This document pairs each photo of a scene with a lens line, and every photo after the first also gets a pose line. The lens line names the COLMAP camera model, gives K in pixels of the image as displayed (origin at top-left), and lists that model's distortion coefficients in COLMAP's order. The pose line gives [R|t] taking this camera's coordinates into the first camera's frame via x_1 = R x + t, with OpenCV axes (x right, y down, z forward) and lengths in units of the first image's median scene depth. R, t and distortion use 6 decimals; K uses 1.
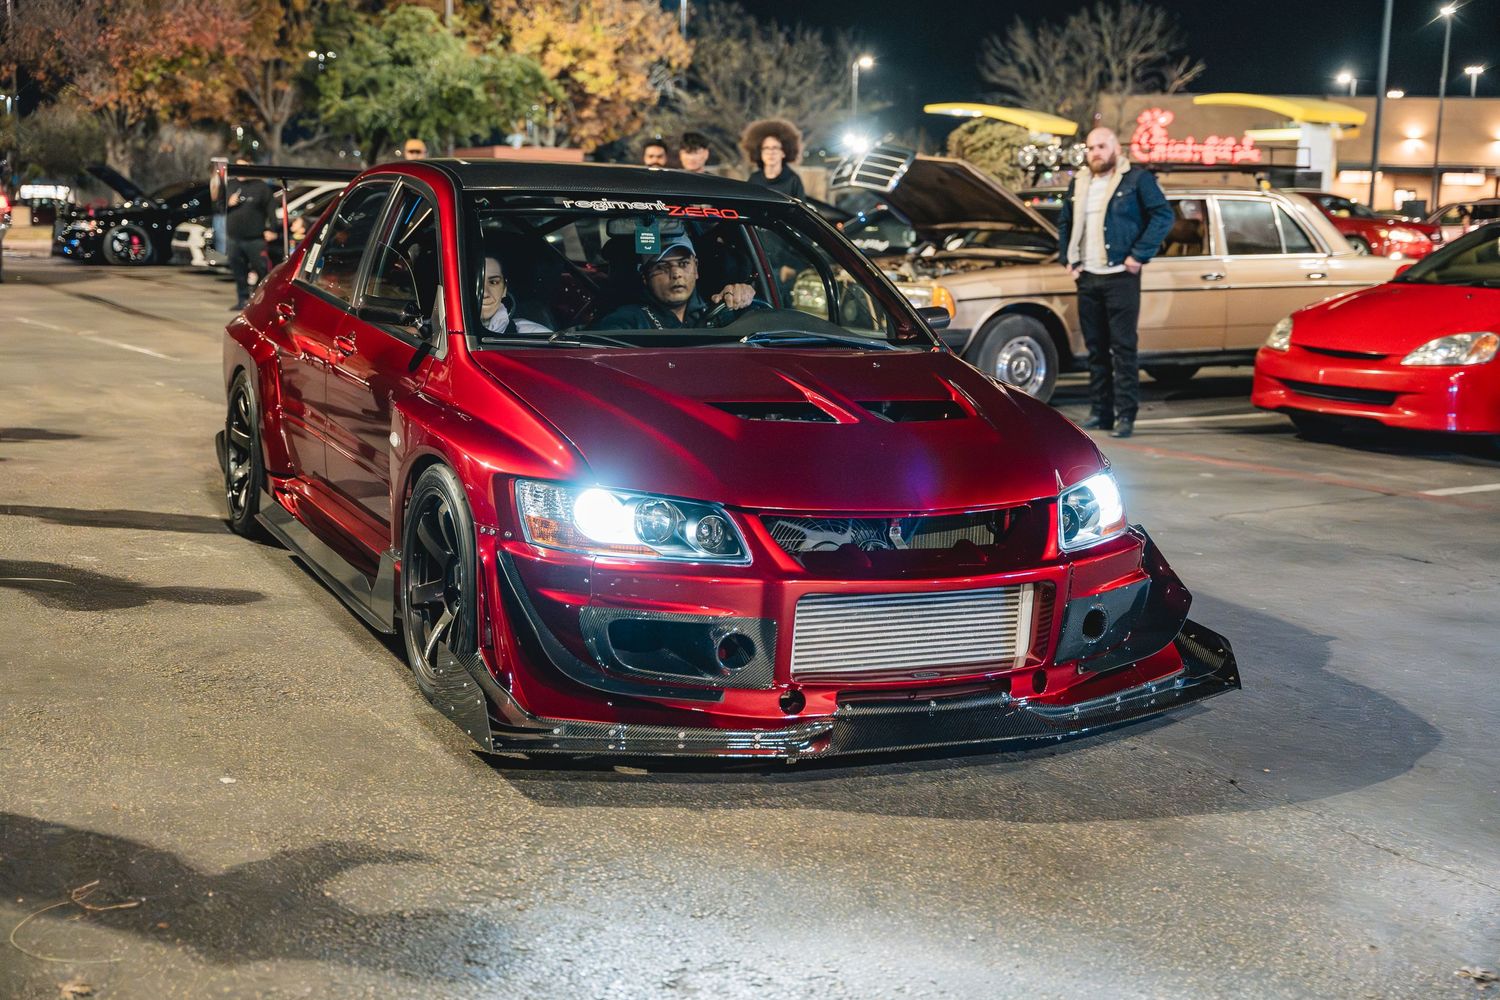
lens RADIAL K [[2063.3, 0, 742.2], [0, 2063.3, 495.9], [0, 0, 1]] dist [0.047280, 0.000000]
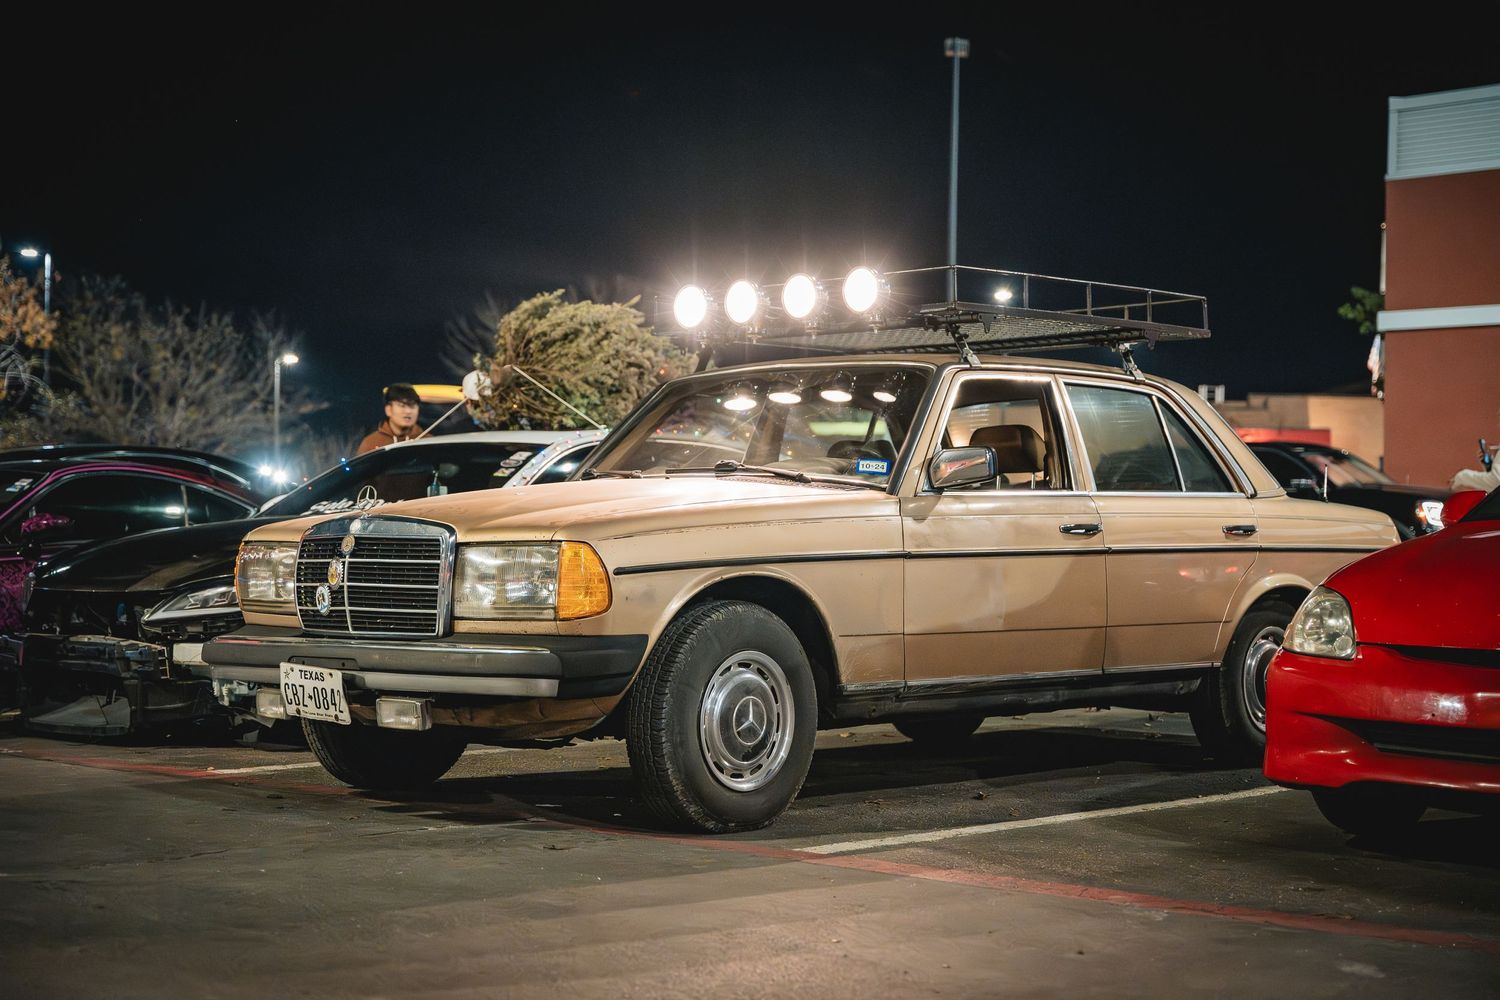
lens RADIAL K [[2400.2, 0, 743.0], [0, 2400.2, 506.8], [0, 0, 1]] dist [0.042058, 0.000000]
pose [[0.969021, -0.008775, 0.246821, 0.000634], [0.048283, 0.986816, -0.154474, -0.005881], [-0.242212, 0.161606, 0.956670, 0.109121]]
